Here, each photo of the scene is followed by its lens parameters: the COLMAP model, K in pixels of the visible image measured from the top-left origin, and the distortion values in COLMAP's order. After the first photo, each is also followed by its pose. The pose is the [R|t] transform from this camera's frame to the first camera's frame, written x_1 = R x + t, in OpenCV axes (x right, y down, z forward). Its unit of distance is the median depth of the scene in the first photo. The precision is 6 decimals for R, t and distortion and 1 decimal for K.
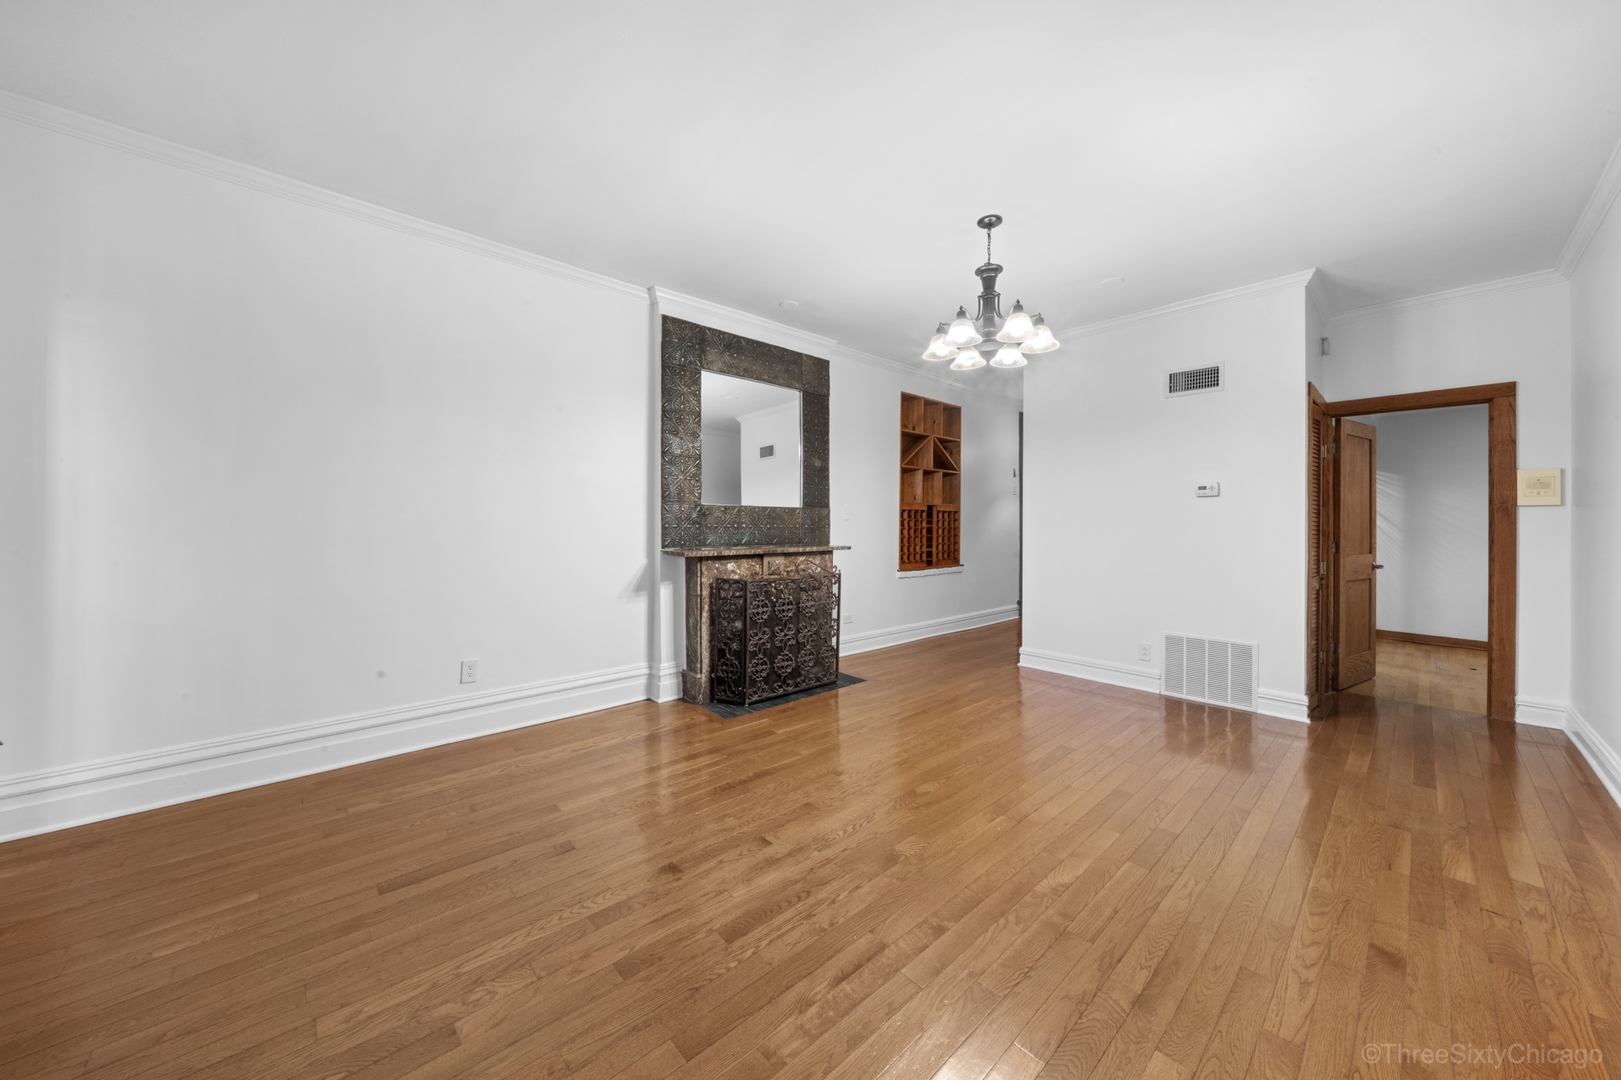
lens RADIAL K [[561.6, 0, 801.5], [0, 561.6, 524.5], [0, 0, 1]] dist [-0.005815, -0.000181]
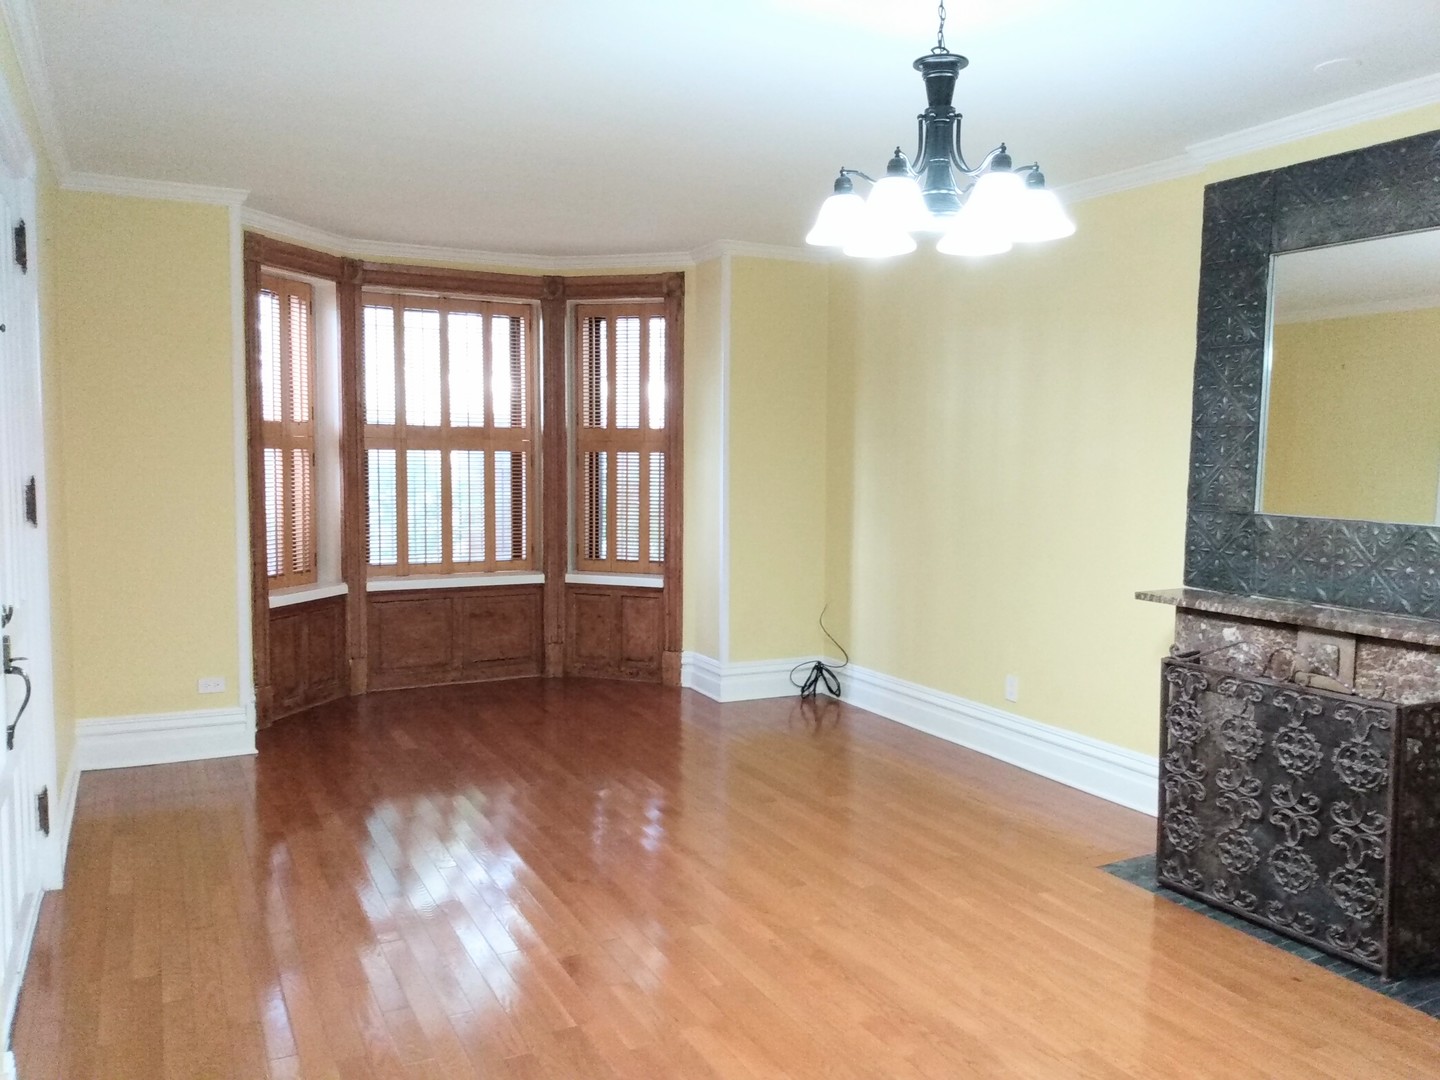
lens RADIAL K [[1137.2, 0, 710.9], [0, 1137.2, 532.1], [0, 0, 1]] dist [0.014989, -0.042635]
pose [[-0.262201, 0.065008, -0.962821, 0.982037], [-0.015619, 0.997312, 0.071590, -0.086122], [0.964887, 0.033809, -0.260481, 0.772171]]
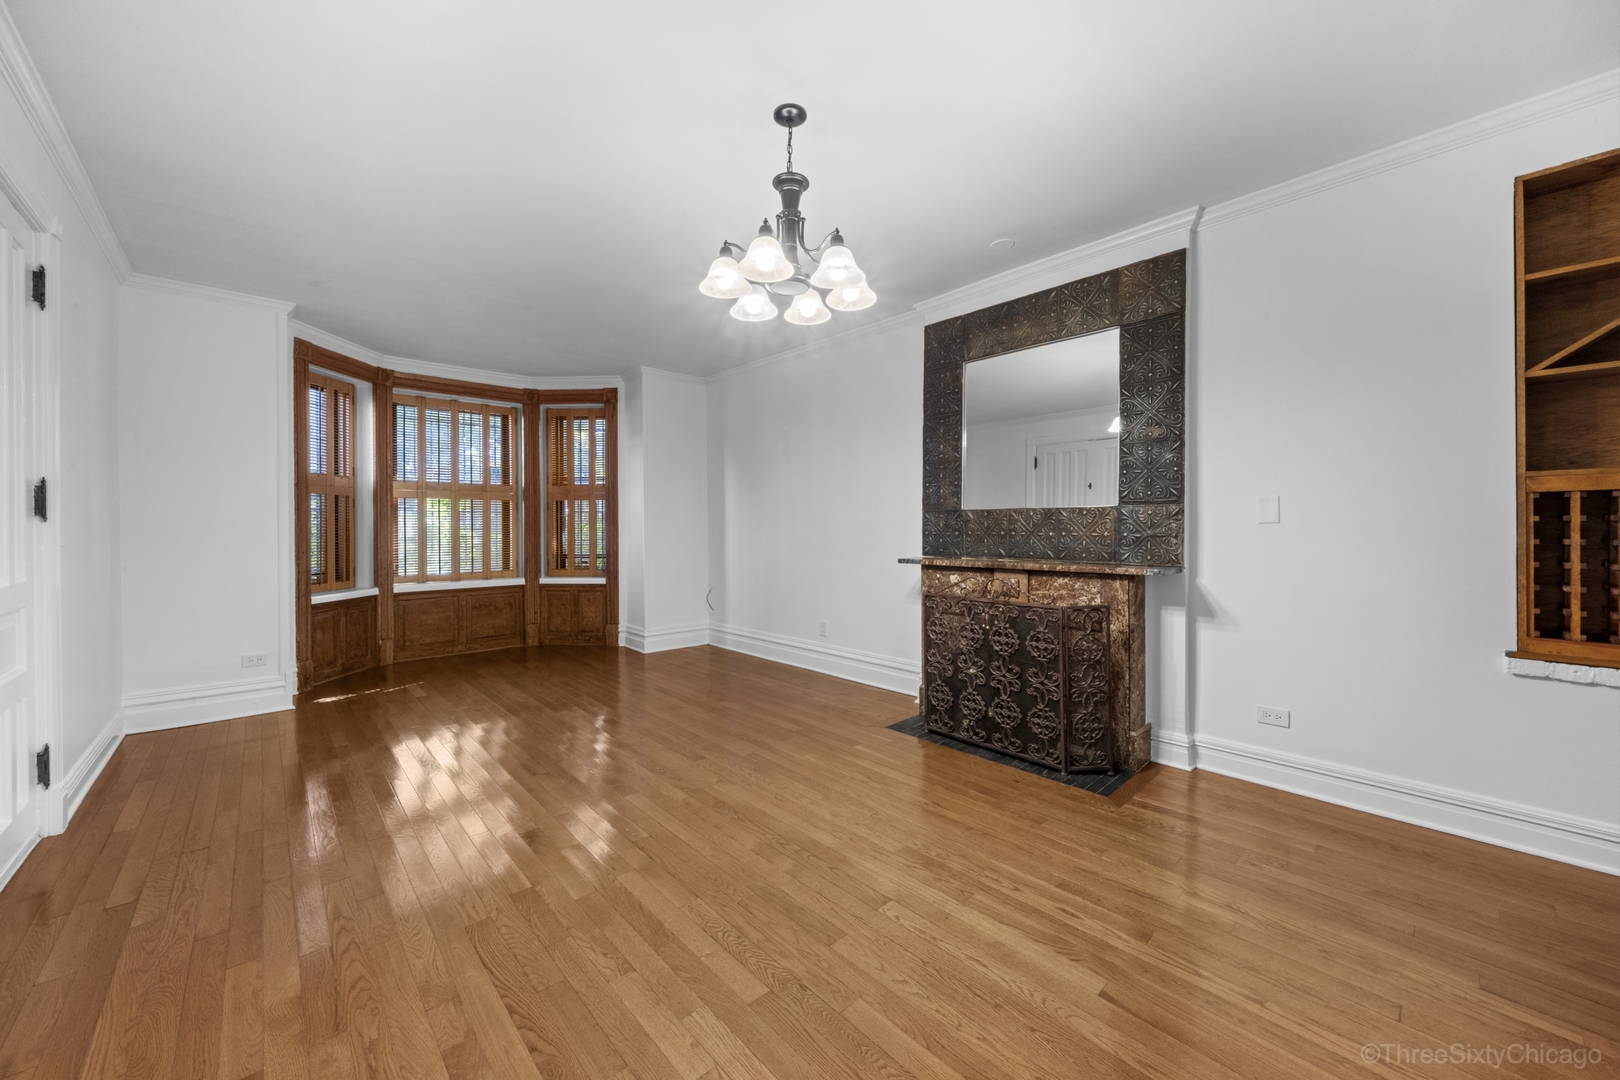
lens RADIAL K [[604.8, 0, 802.2], [0, 604.8, 530.8], [0, 0, 1]] dist [-0.005092, 0.000249]
pose [[0.003144, -0.001156, -0.999994, 0.800552], [-0.001826, 0.999998, -0.001162, 0.000190], [0.999993, 0.001830, 0.003142, 0.724082]]
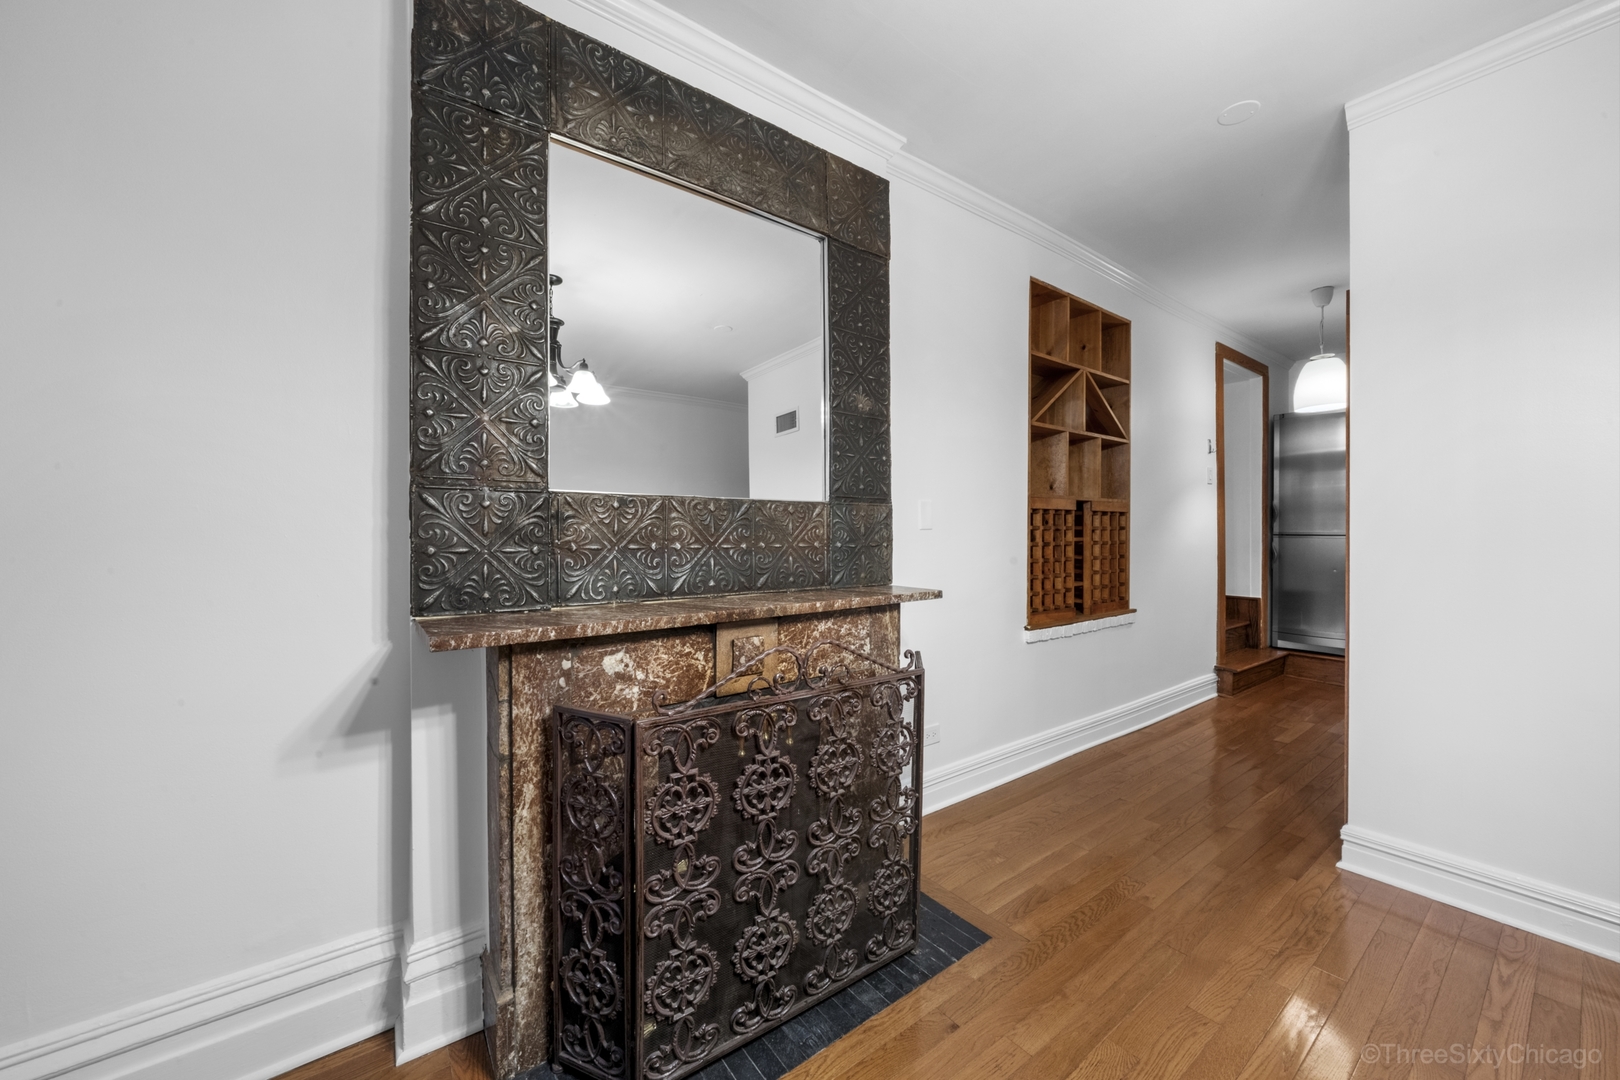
lens RADIAL K [[604.8, 0, 795.0], [0, 604.8, 532.0], [0, 0, 1]] dist [-0.005092, 0.000249]
pose [[0.995218, -0.005080, -0.097551, 0.024251], [0.004798, 0.999984, -0.003123, -0.006467], [0.097566, 0.002640, 0.995226, 0.604734]]
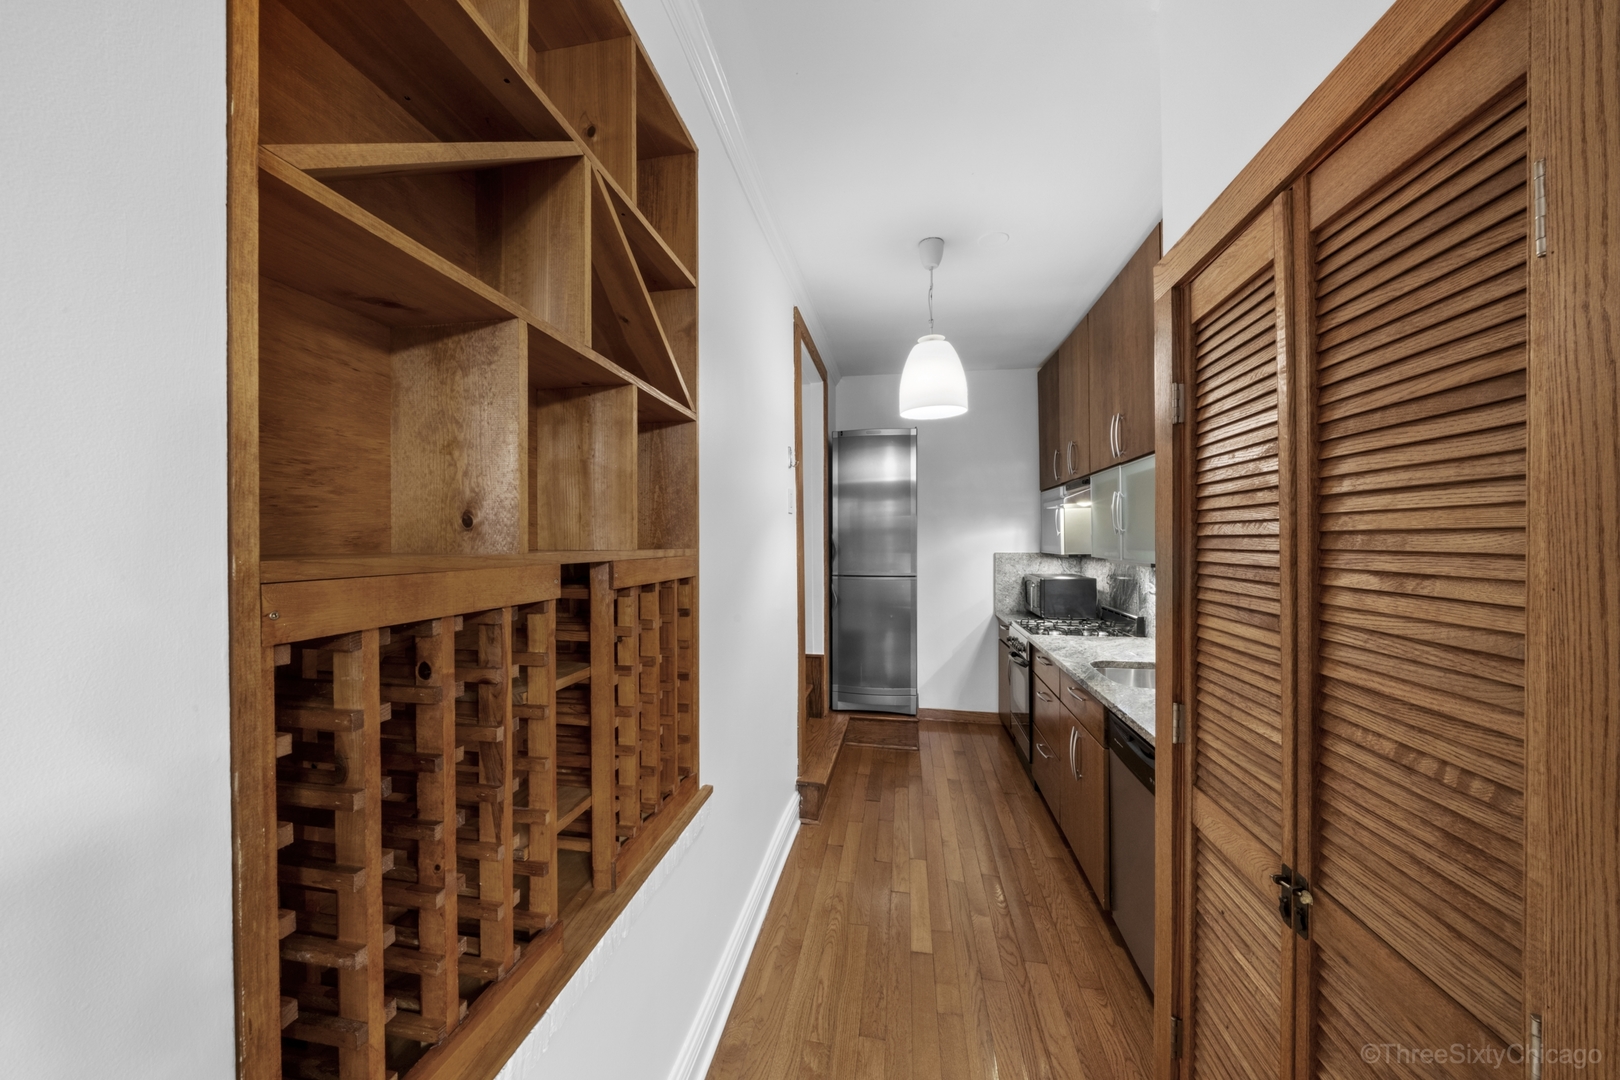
lens RADIAL K [[561.3, 0, 803.4], [0, 561.3, 540.8], [0, 0, 1]] dist [-0.005815, -0.000181]
pose [[0.794334, -0.009207, 0.607412, 0.267916], [0.014327, 0.999891, -0.003580, -0.058933], [-0.607313, 0.011546, 0.794379, 1.225102]]
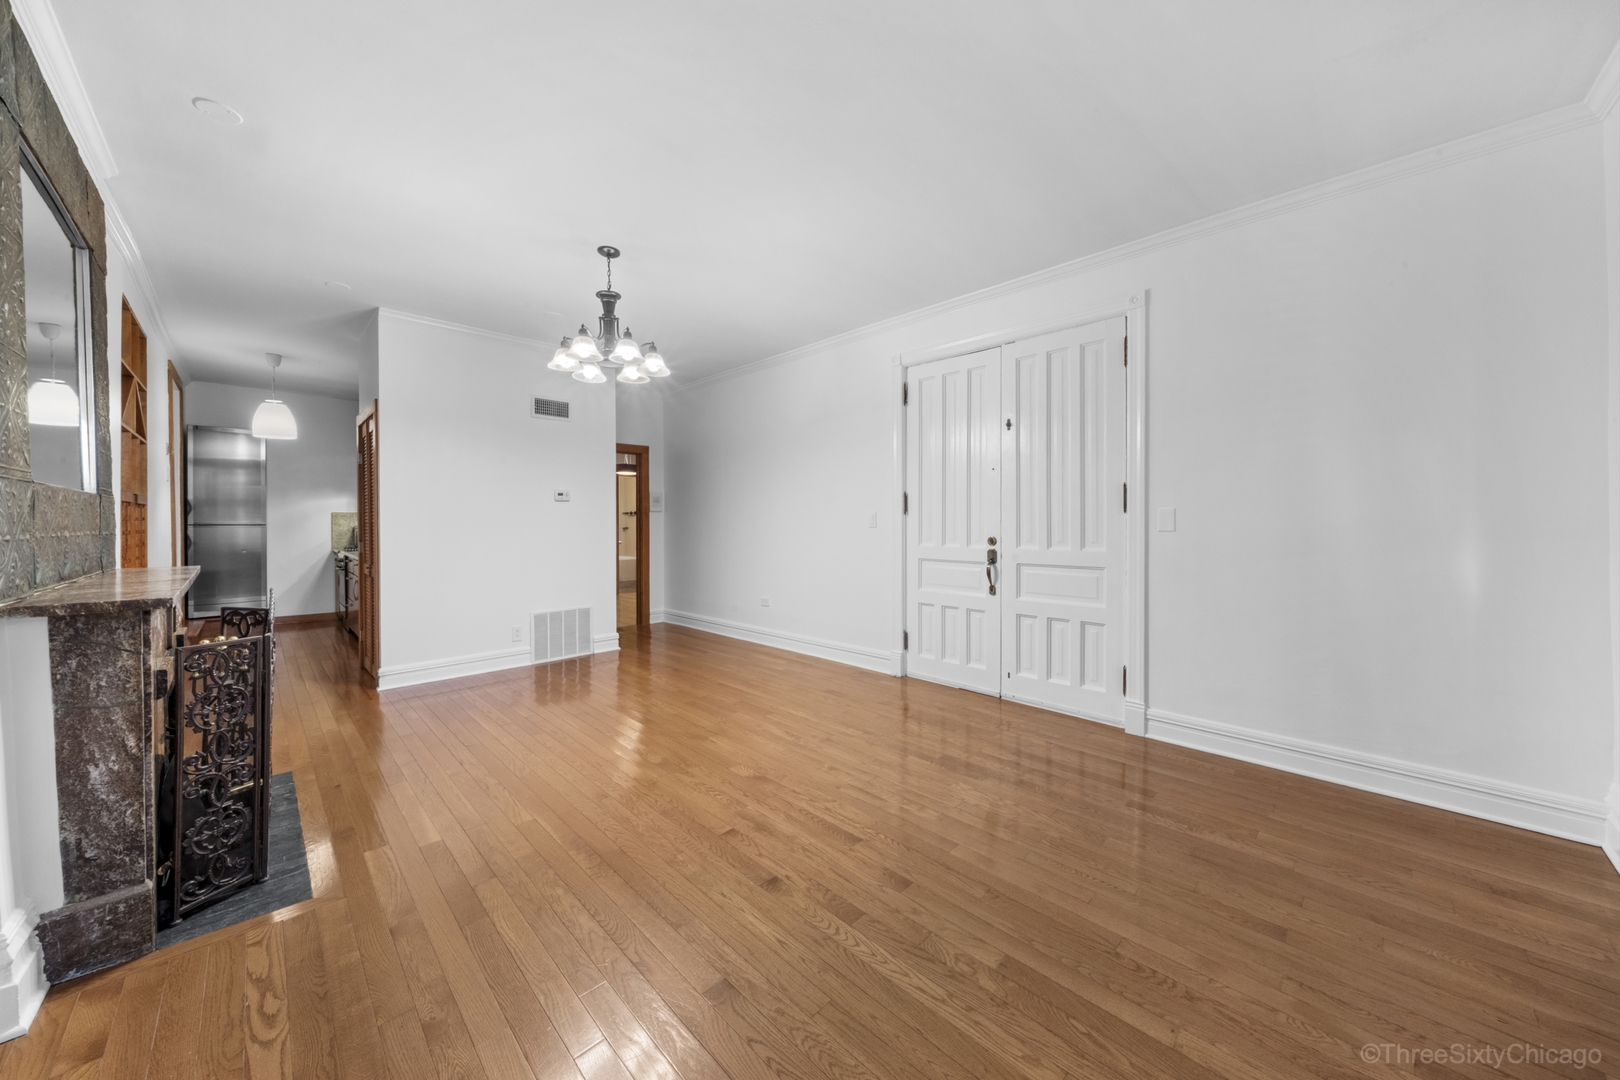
lens RADIAL K [[561.3, 0, 799.1], [0, 561.3, 525.4], [0, 0, 1]] dist [-0.005815, -0.000181]
pose [[-0.038962, -0.014562, 0.999135, -0.574910], [0.007386, 0.999862, 0.014861, -0.007829], [-0.999213, 0.007959, -0.038849, 0.476913]]
